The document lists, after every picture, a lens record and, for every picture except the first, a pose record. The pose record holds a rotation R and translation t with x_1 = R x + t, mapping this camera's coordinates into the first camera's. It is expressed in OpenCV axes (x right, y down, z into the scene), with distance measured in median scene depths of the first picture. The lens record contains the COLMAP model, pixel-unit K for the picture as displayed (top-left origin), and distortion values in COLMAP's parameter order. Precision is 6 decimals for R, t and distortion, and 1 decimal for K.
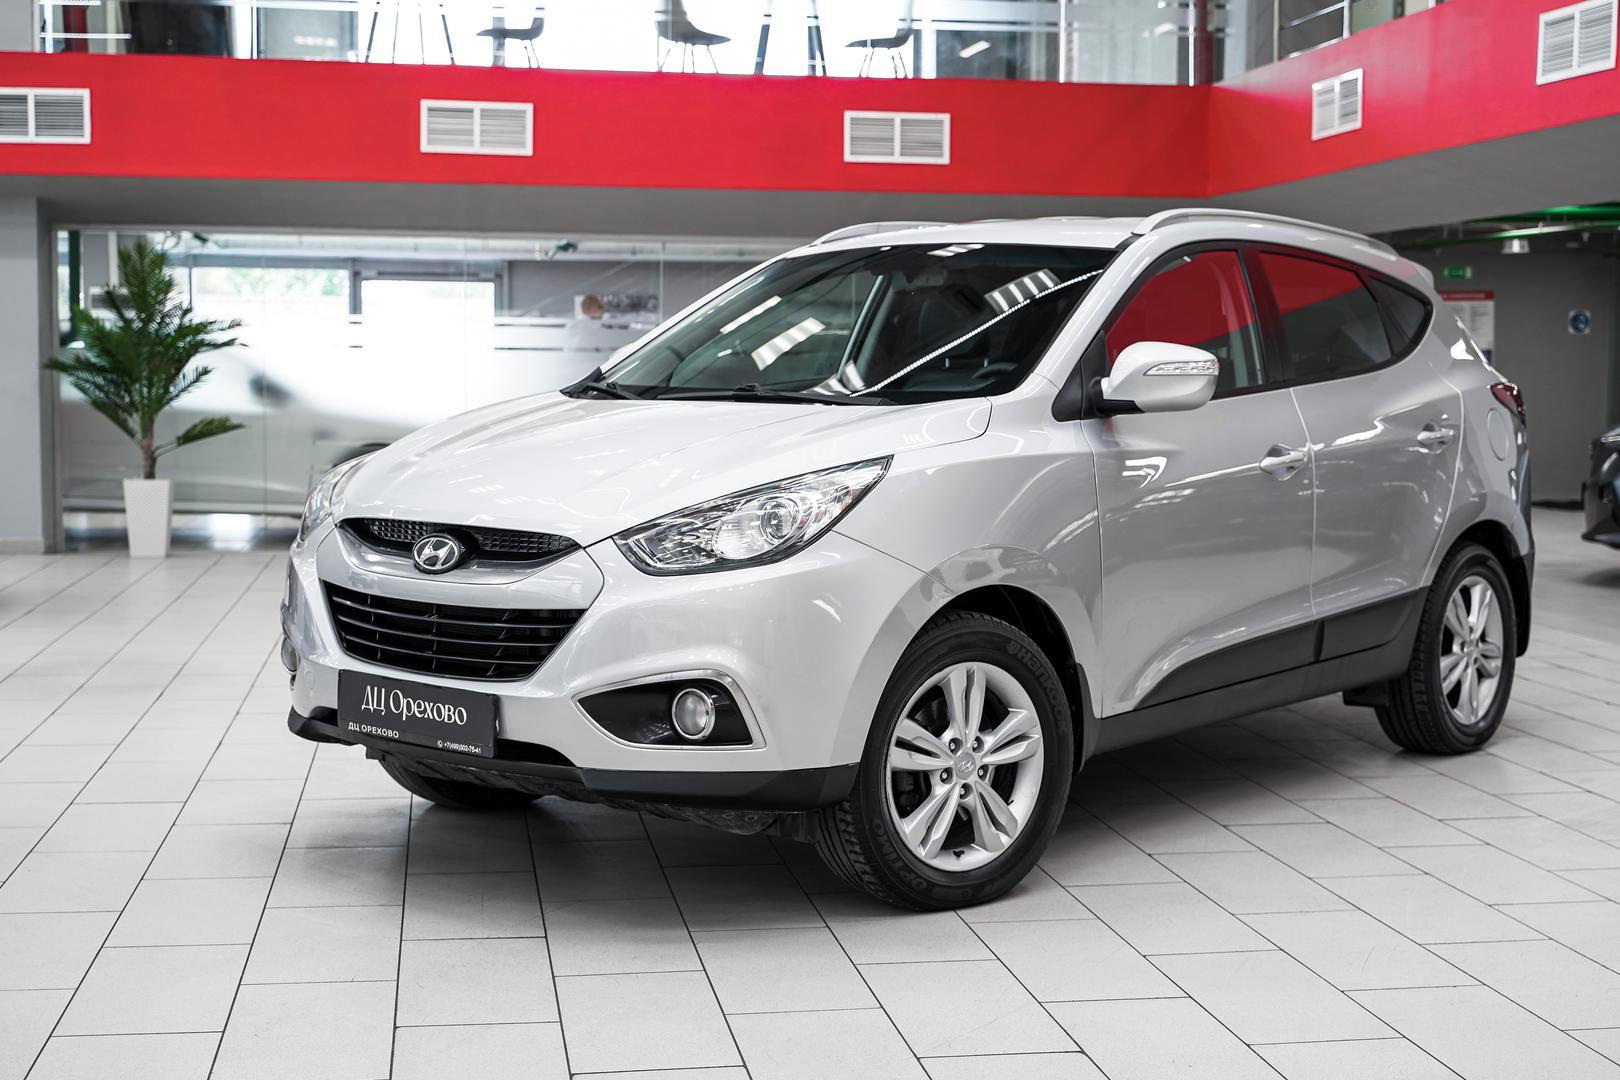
lens RADIAL K [[2248.7, 0, 810.0], [0, 2248.7, 540.0], [0, 0, 1]] dist [-0.003806, -0.020268]
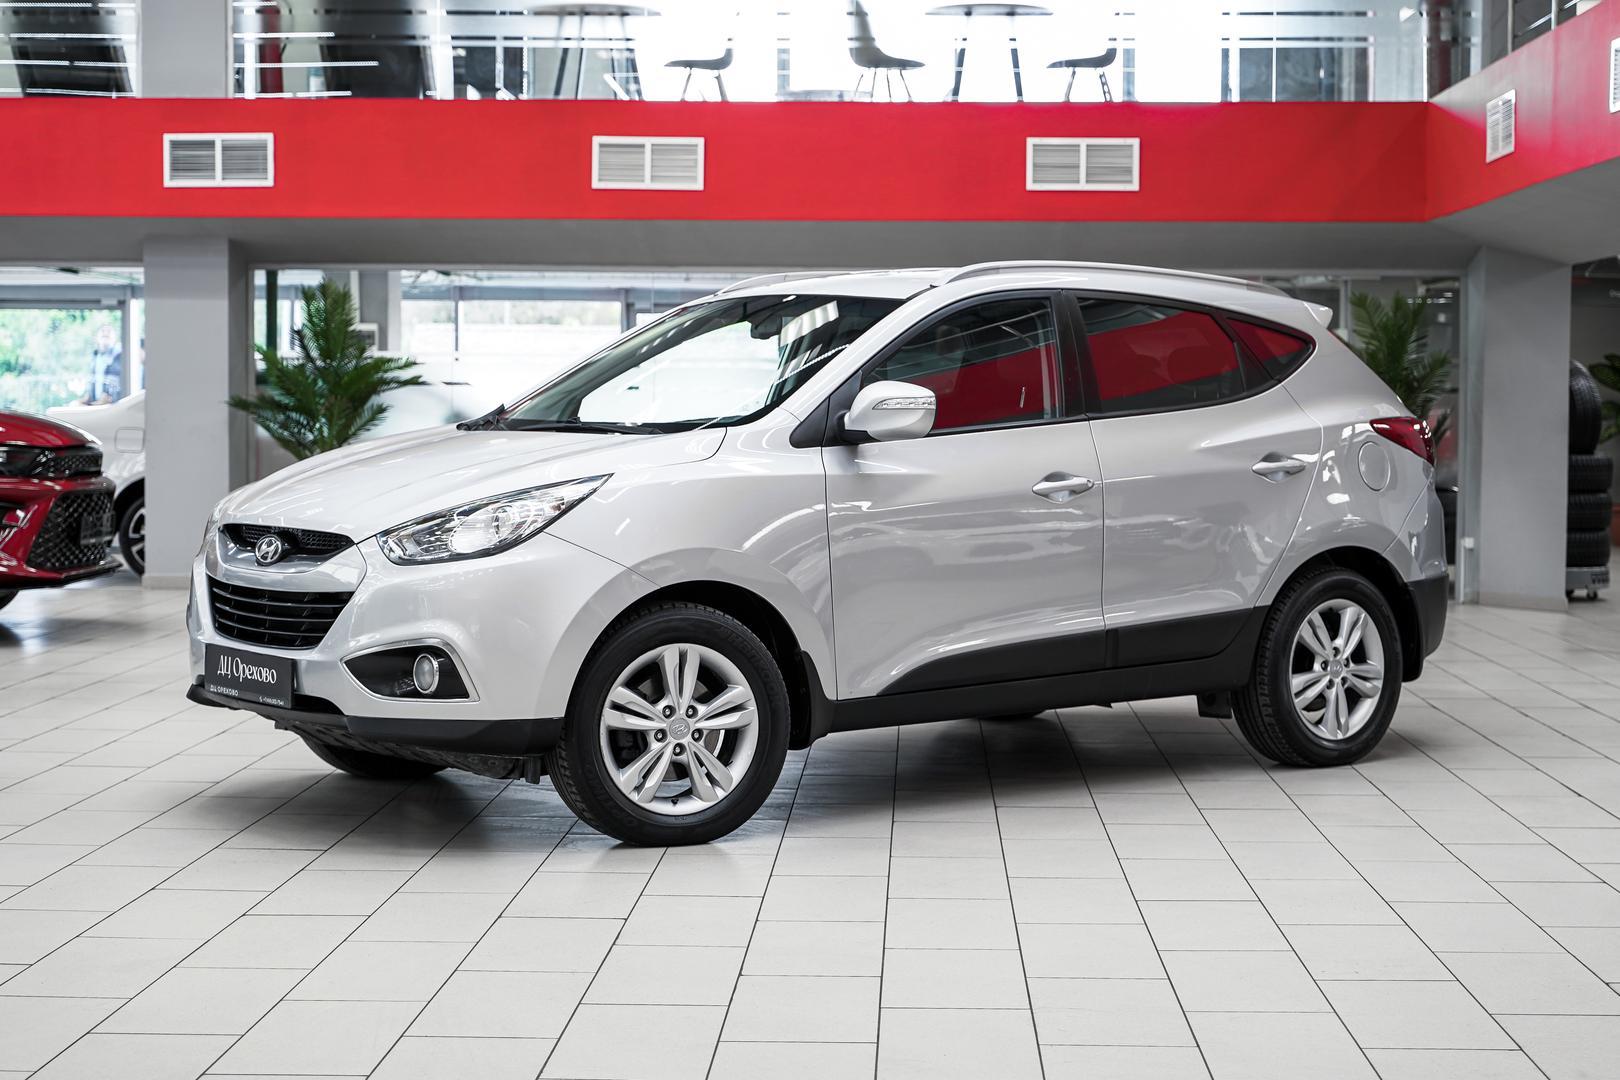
lens RADIAL K [[2749.3, 0, 810.0], [0, 2749.3, 540.0], [0, 0, 1]] dist [0.075134, -0.827338]
pose [[0.980601, 0.008437, -0.195832, 0.384622], [-0.013972, 0.999541, -0.026898, 0.033370], [0.195515, 0.029113, 0.980268, -0.403792]]
